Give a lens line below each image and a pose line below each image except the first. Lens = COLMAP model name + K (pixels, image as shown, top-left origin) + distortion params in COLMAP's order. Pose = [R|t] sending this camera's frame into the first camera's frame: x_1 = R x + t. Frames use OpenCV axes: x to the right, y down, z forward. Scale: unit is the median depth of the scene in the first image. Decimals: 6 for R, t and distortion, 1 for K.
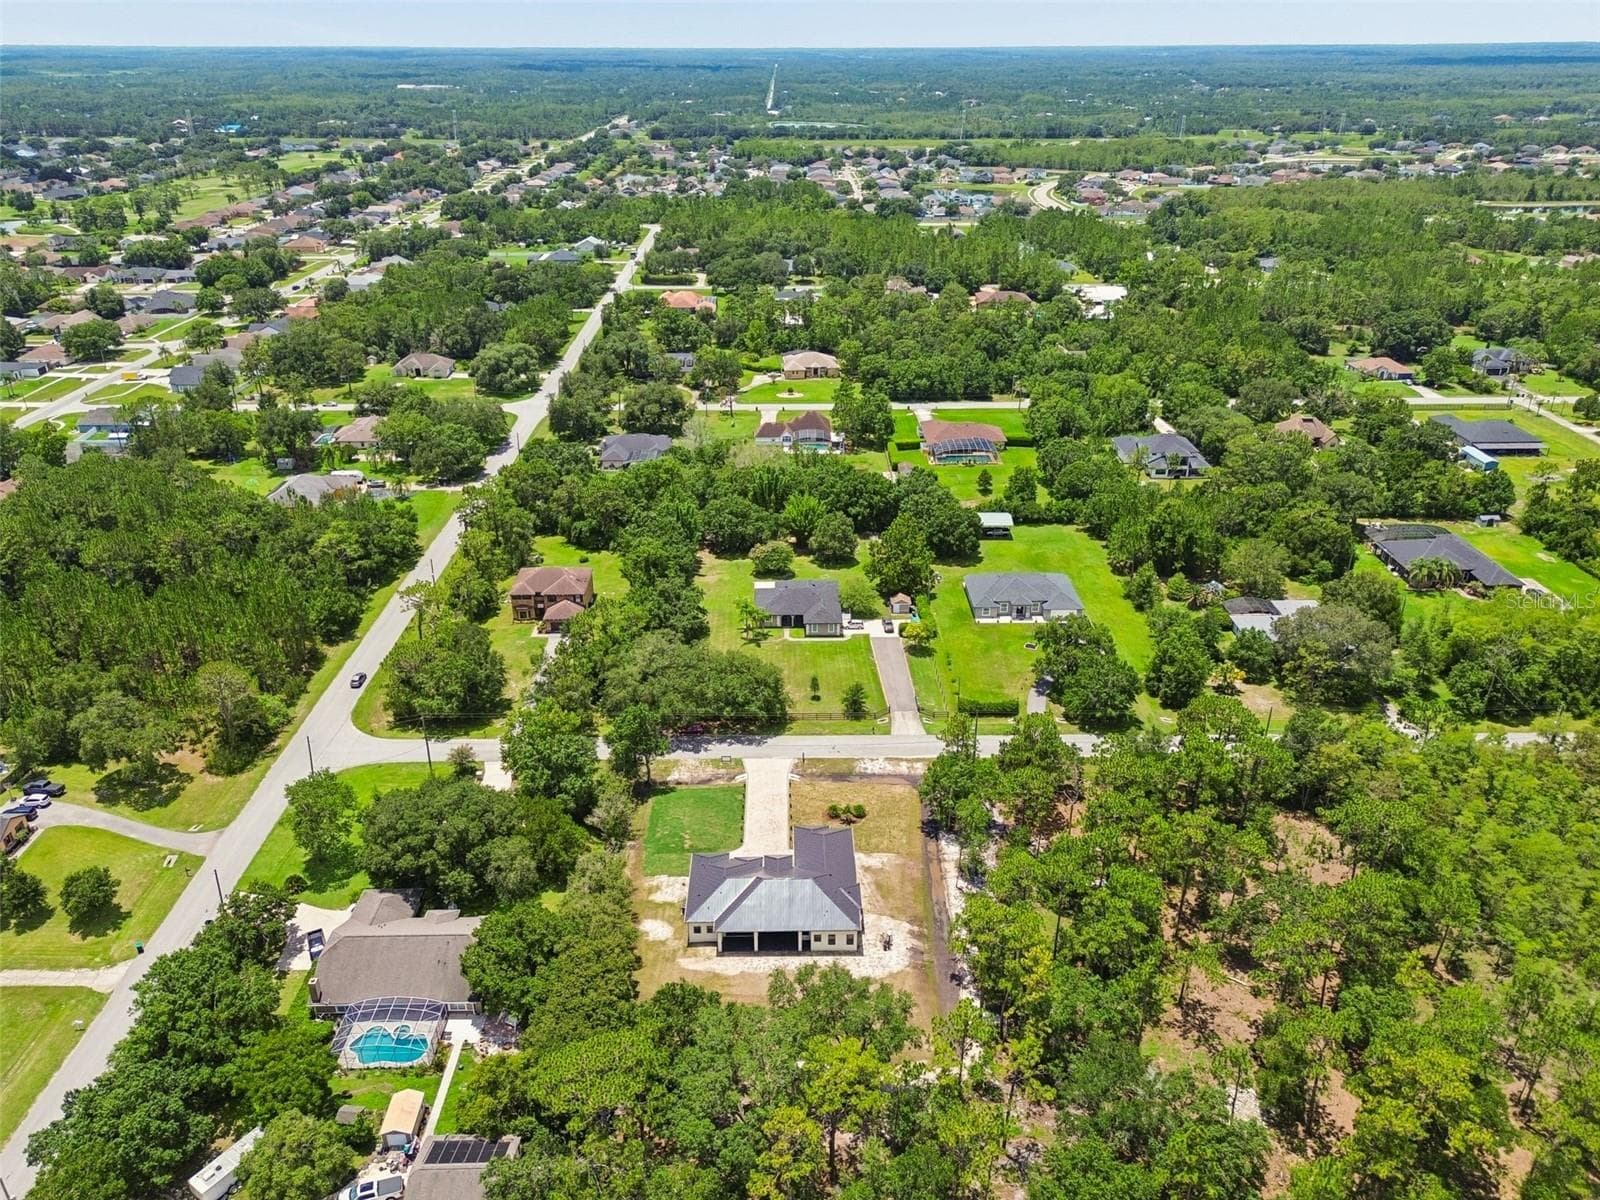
lens RADIAL K [[1133.7, 0, 793.1], [0, 1133.7, 605.7], [0, 0, 1]] dist [0.082557, -0.093266]
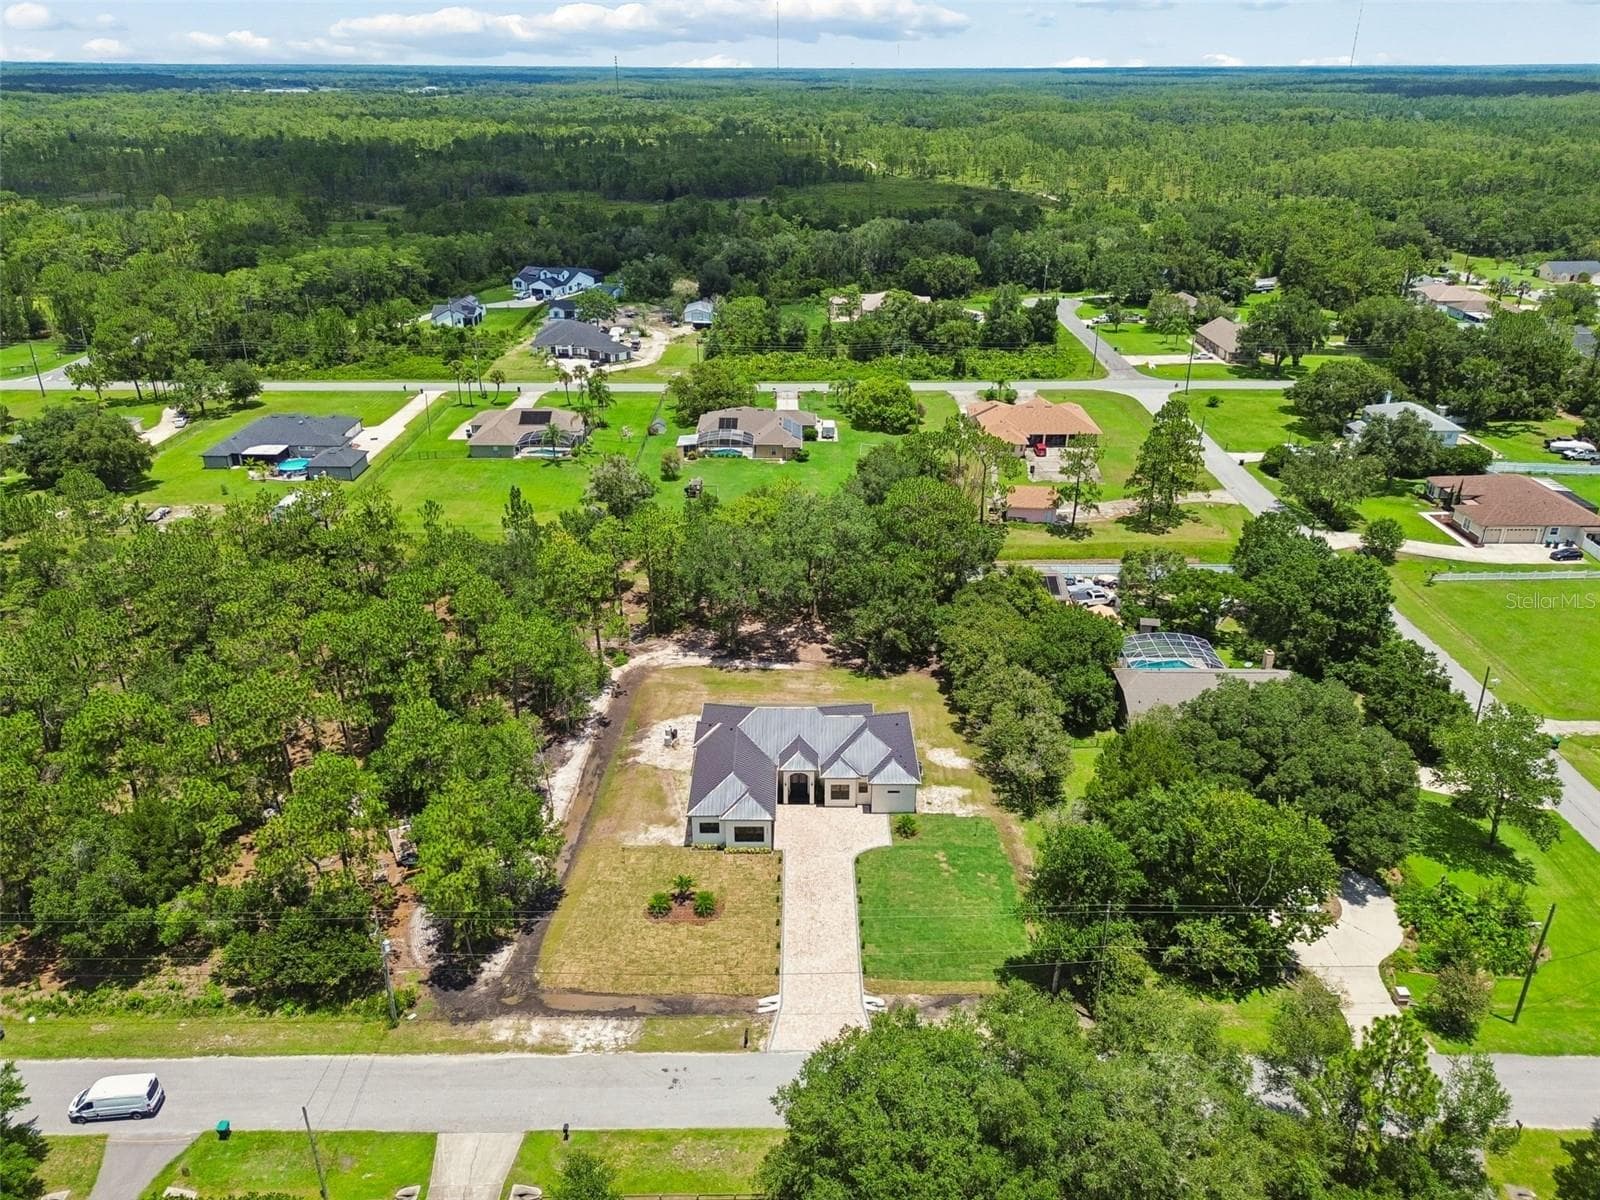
lens RADIAL K [[1136.3, 0, 795.6], [0, 1136.3, 599.4], [0, 0, 1]] dist [0.061617, -0.047138]
pose [[-0.999931, -0.001251, 0.011710, -0.015636], [0.008329, 0.627828, 0.778307, -0.328106], [-0.008325, 0.778351, -0.627775, 1.106934]]
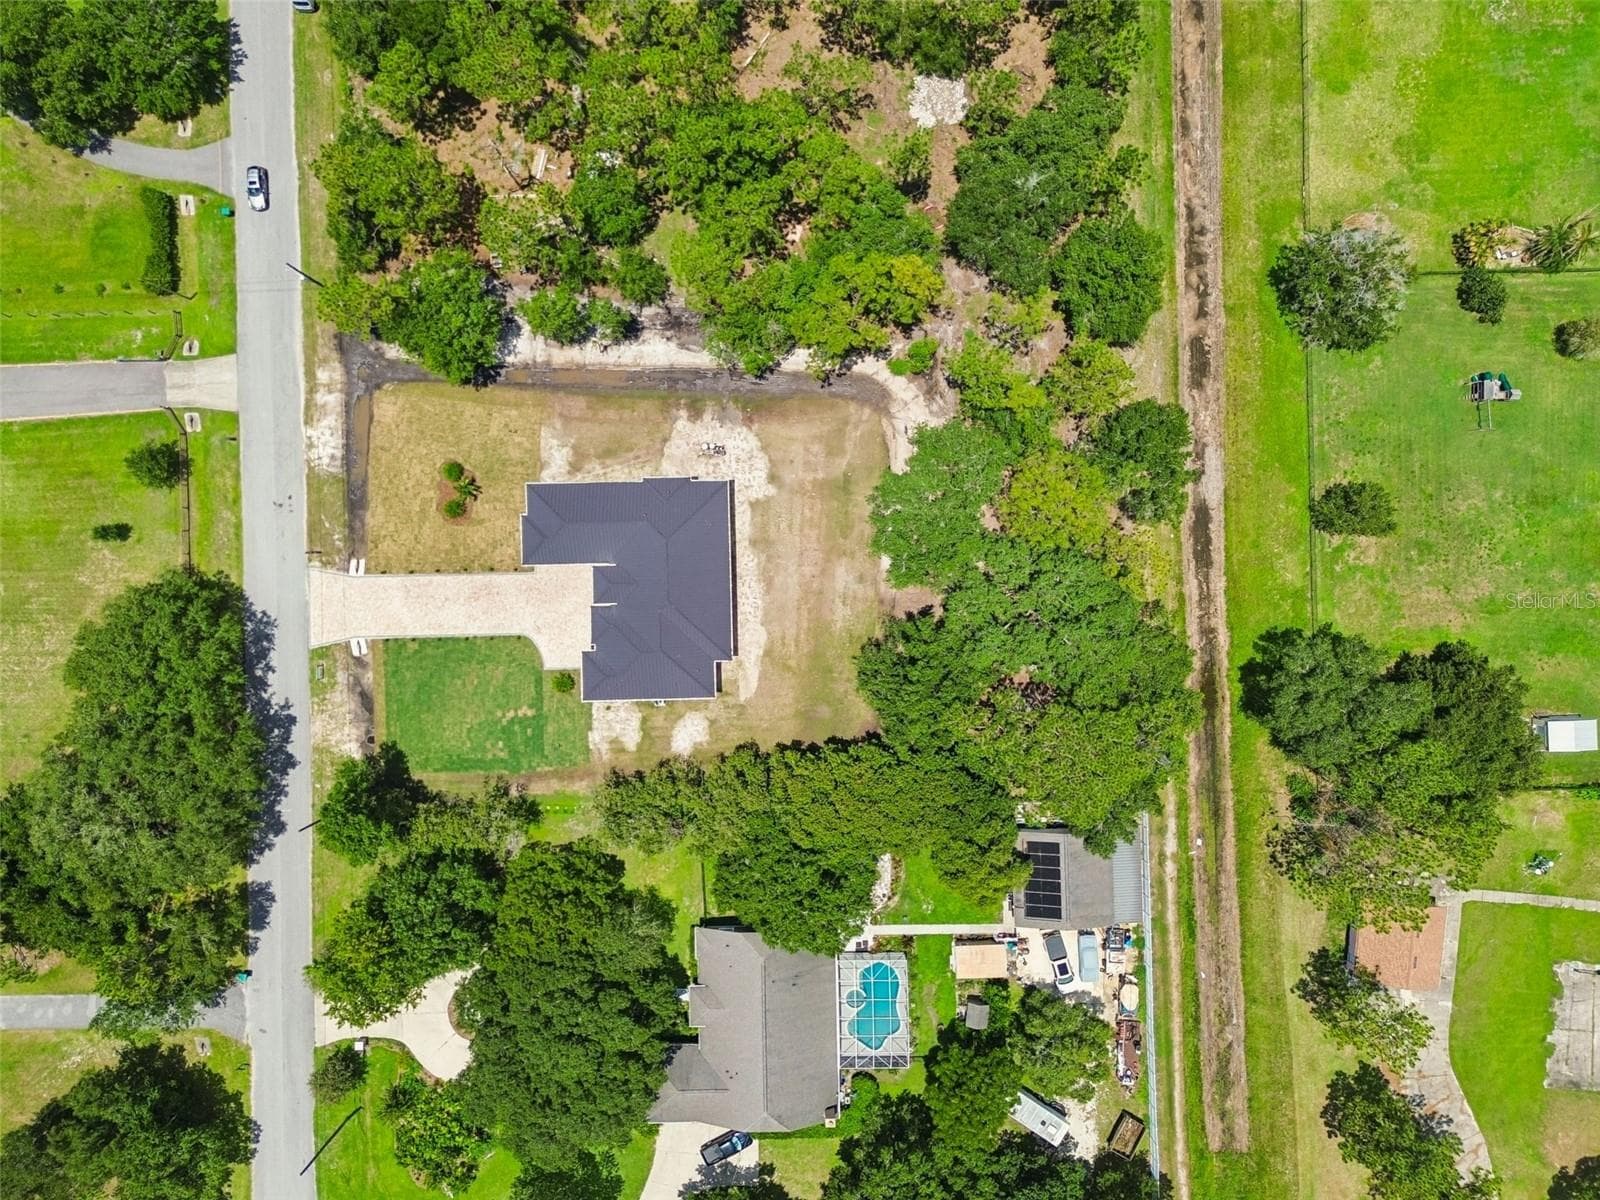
lens RADIAL K [[1133.7, 0, 793.1], [0, 1133.7, 605.7], [0, 0, 1]] dist [0.082557, -0.093266]
pose [[-0.011391, -0.999931, 0.002976, -0.025019], [0.444071, -0.002393, 0.895989, -0.313818], [-0.895919, 0.011528, 0.444067, 0.448661]]
